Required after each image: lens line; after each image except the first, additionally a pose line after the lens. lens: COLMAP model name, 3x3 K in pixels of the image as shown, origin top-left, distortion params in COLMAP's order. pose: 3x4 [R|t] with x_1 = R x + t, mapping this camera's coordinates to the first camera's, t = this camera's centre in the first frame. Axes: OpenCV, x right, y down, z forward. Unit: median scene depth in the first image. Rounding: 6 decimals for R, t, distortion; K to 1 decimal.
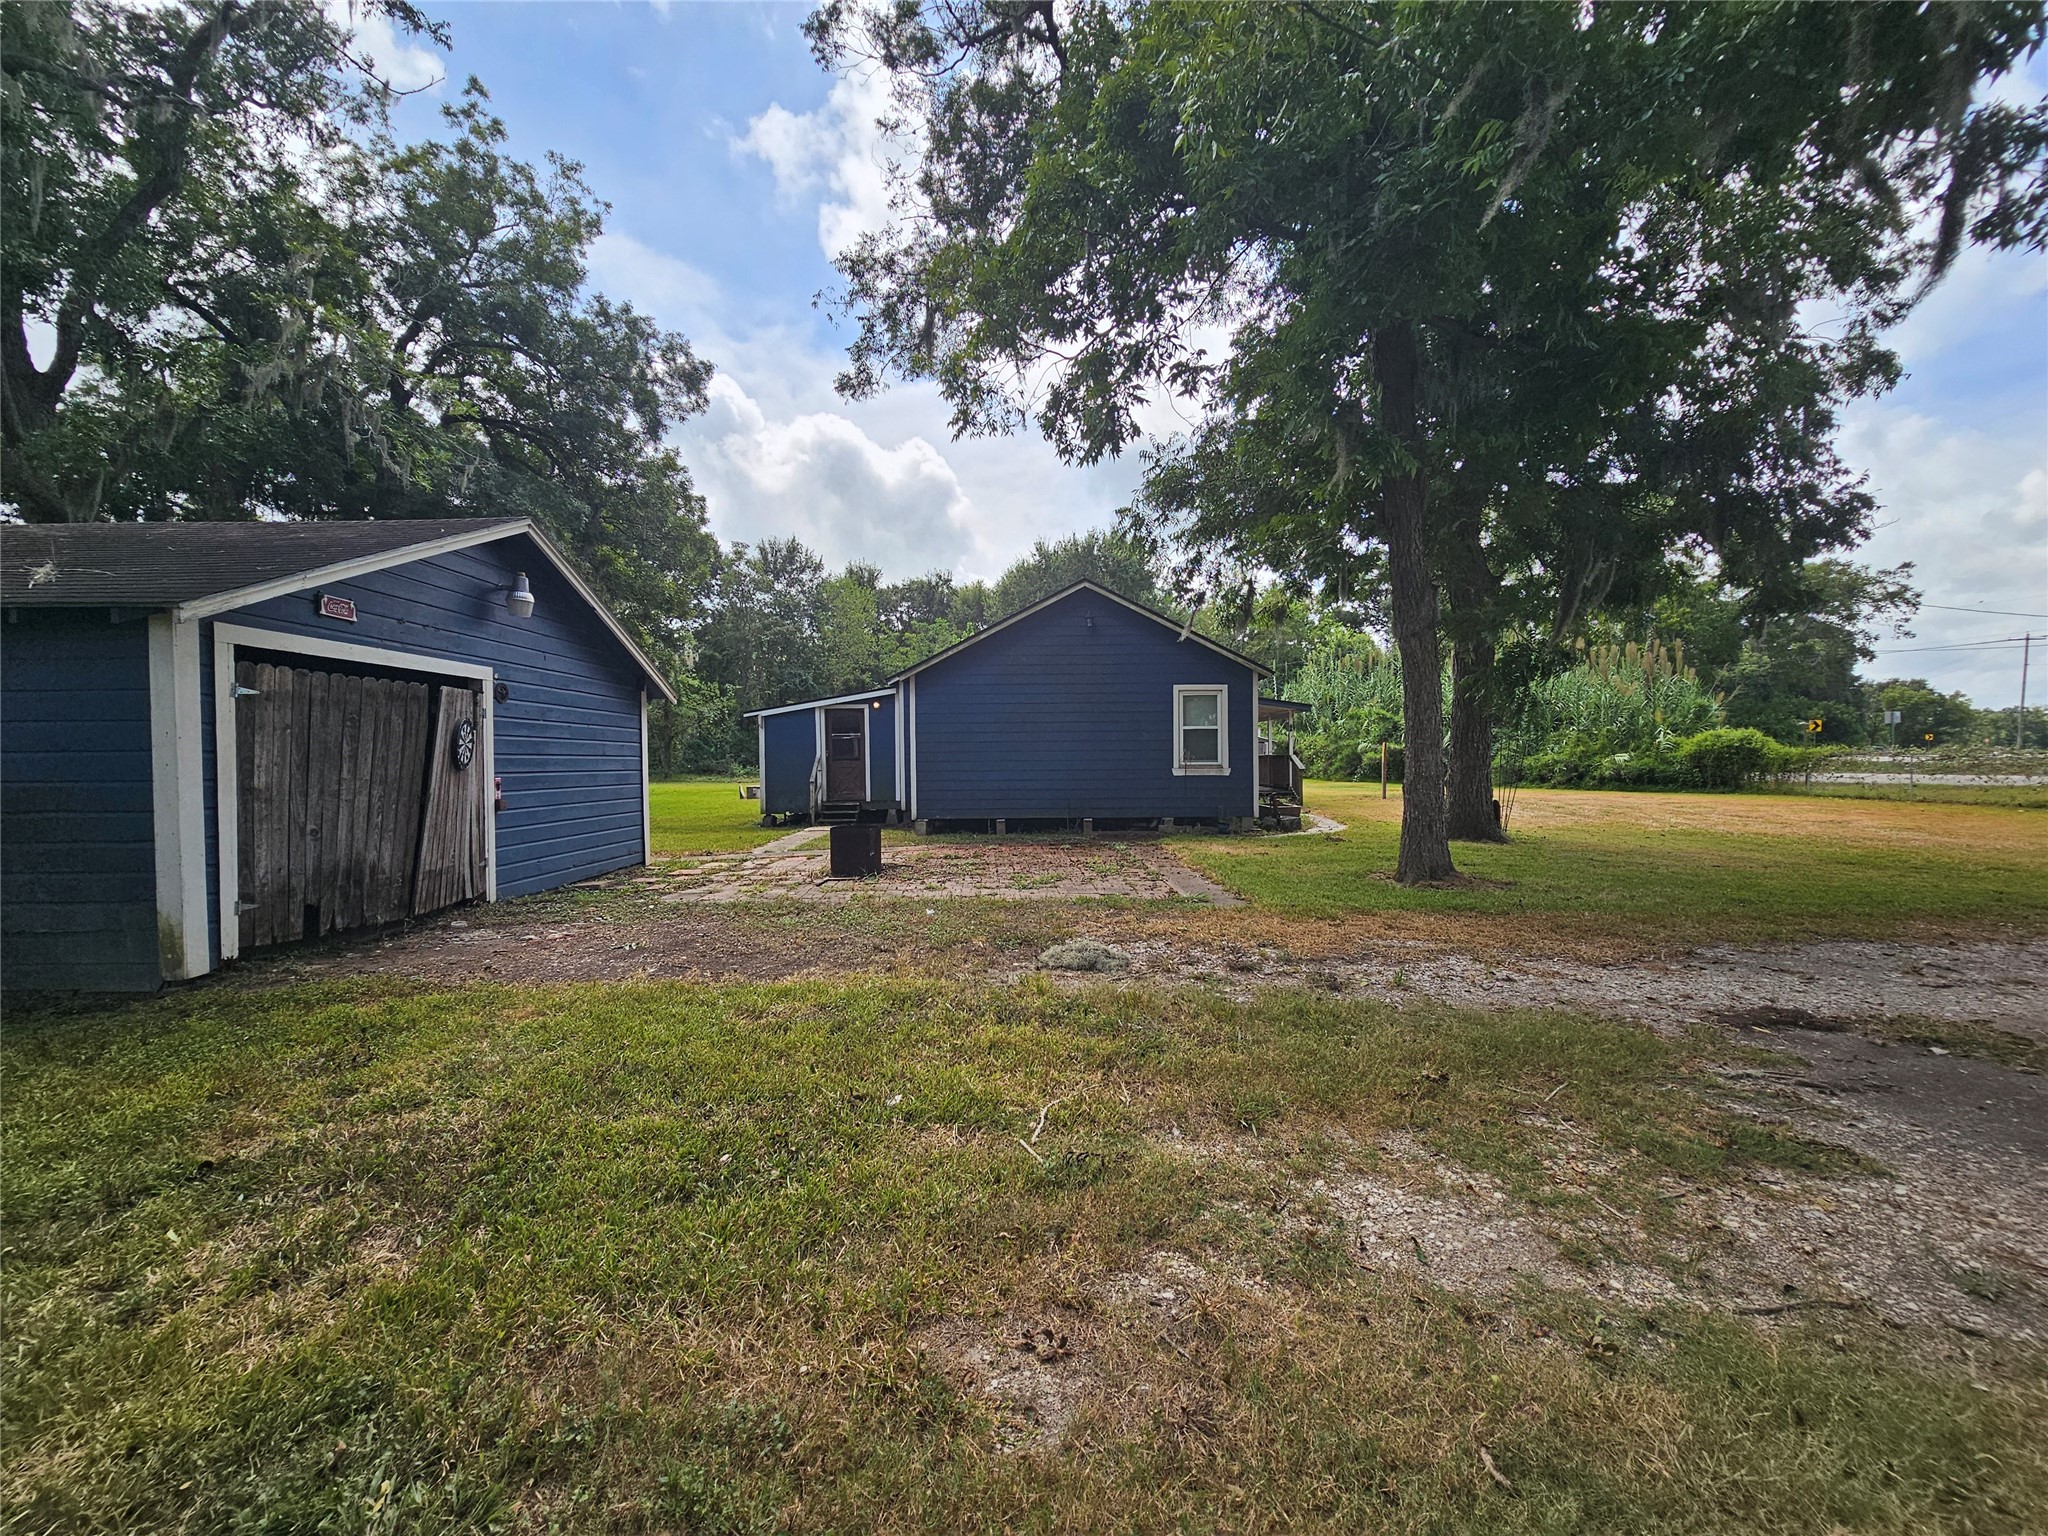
lens RADIAL K [[831.3, 0, 1020.9], [0, 831.3, 764.3], [0, 0, 1]] dist [-0.012140, 0.000204]
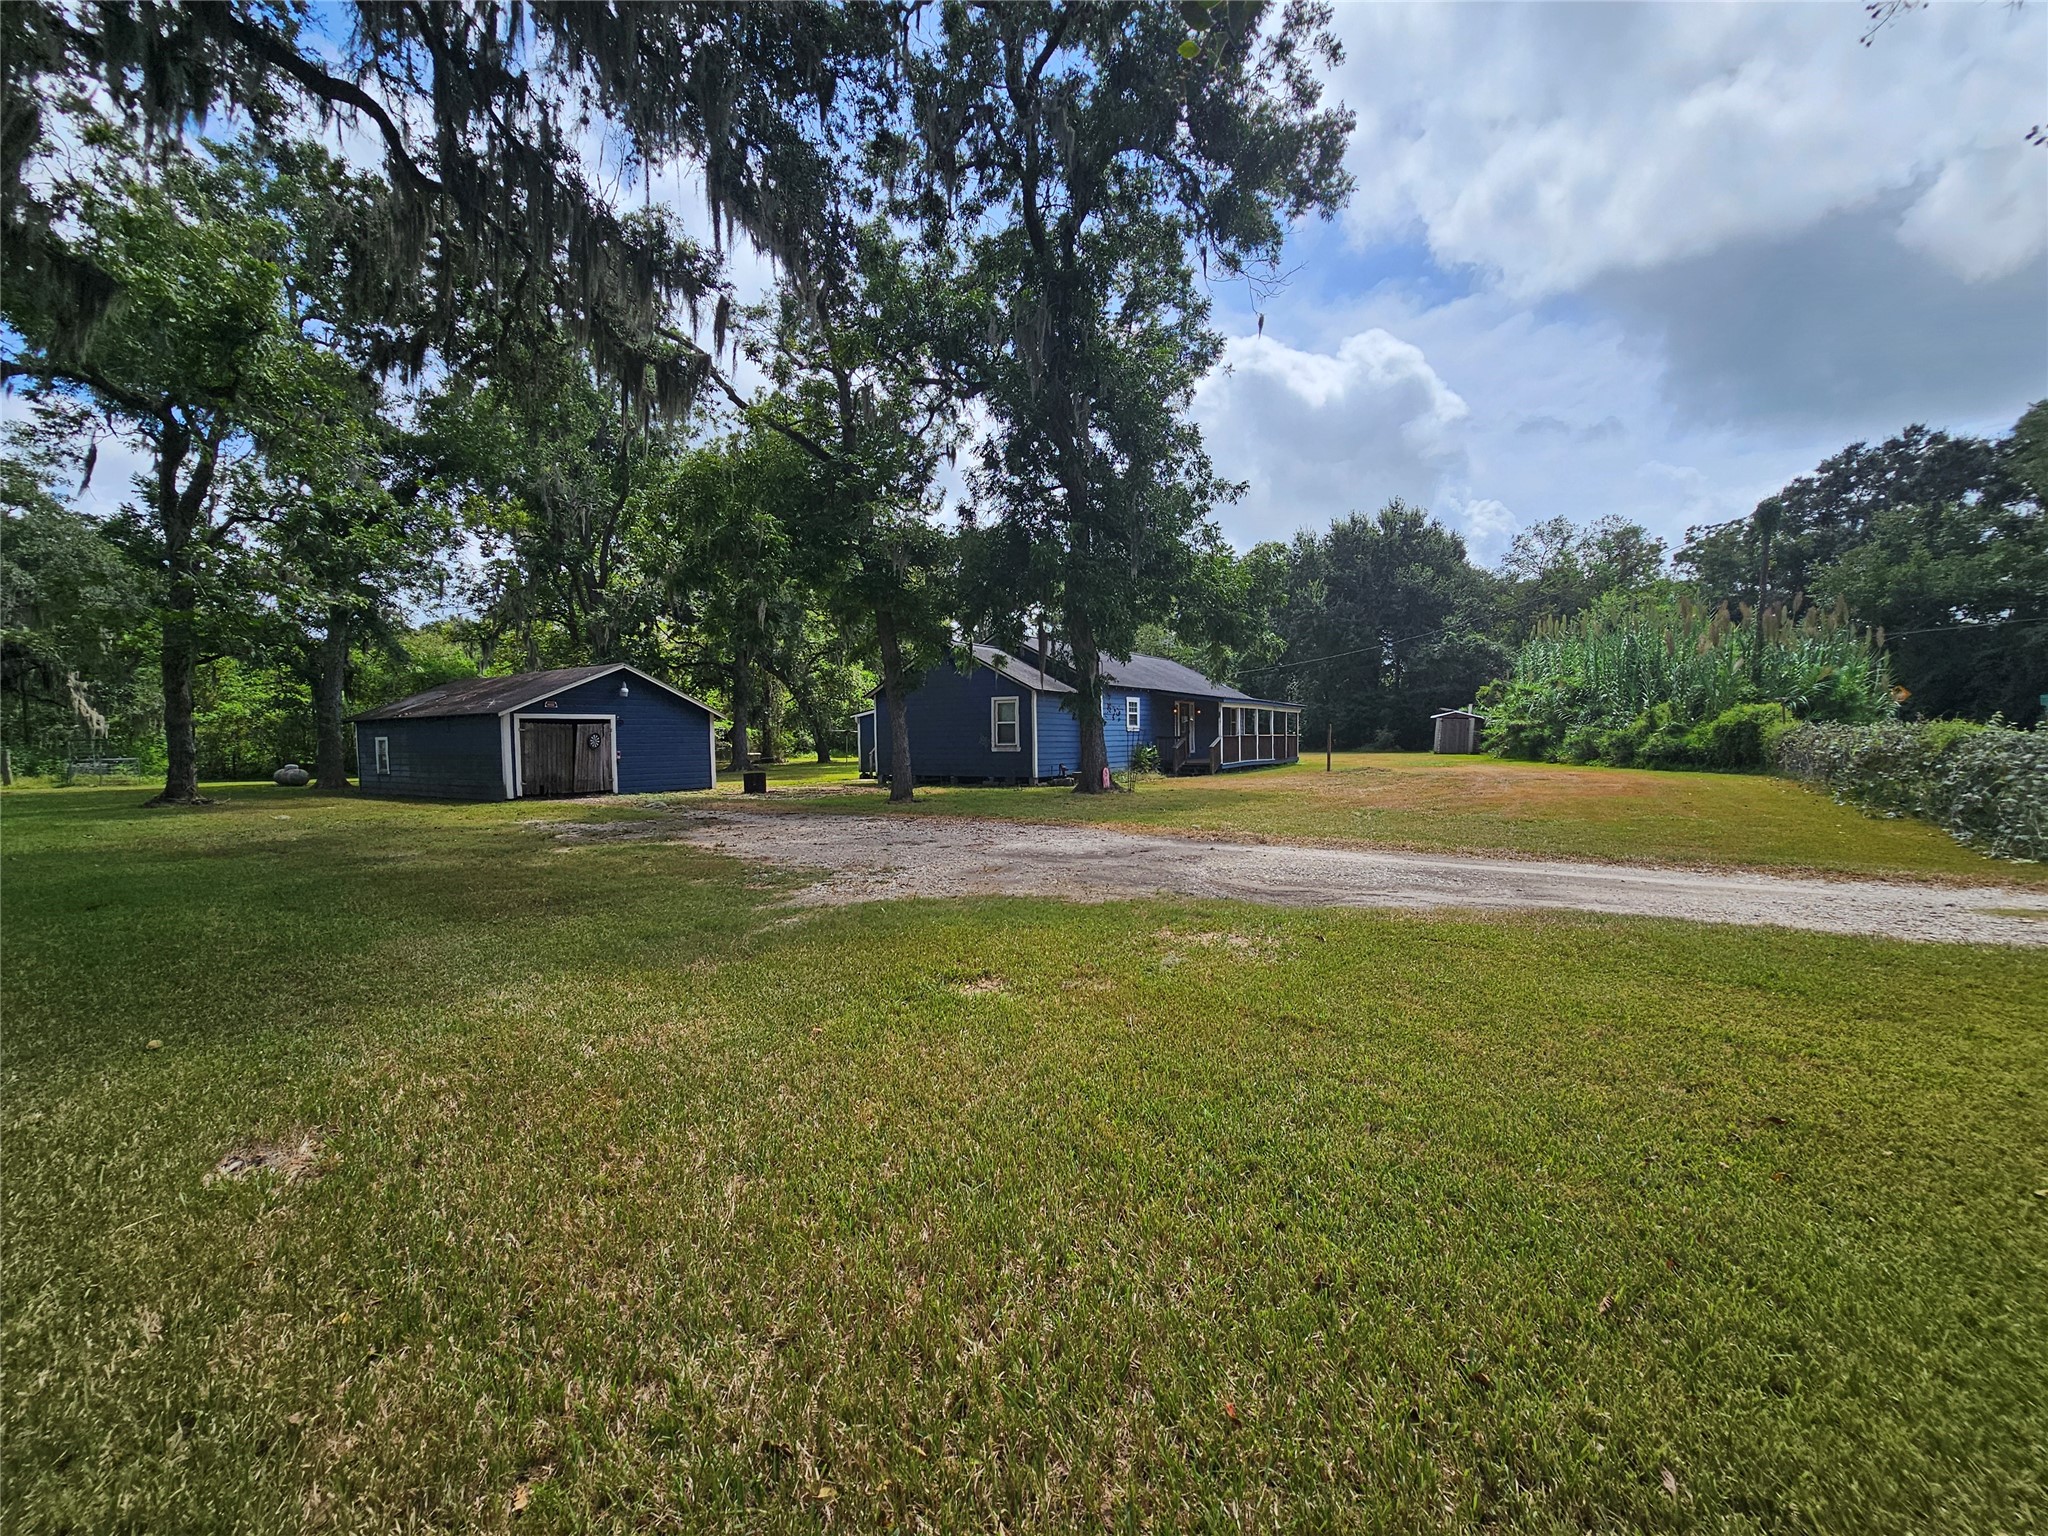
lens RADIAL K [[831.3, 0, 1030.9], [0, 831.3, 767.9], [0, 0, 1]] dist [-0.012140, 0.000204]
pose [[0.850348, 0.012885, -0.526064, 2.233190], [0.005509, 0.999427, 0.033383, -0.017245], [0.526193, -0.031285, 0.849790, -0.764702]]
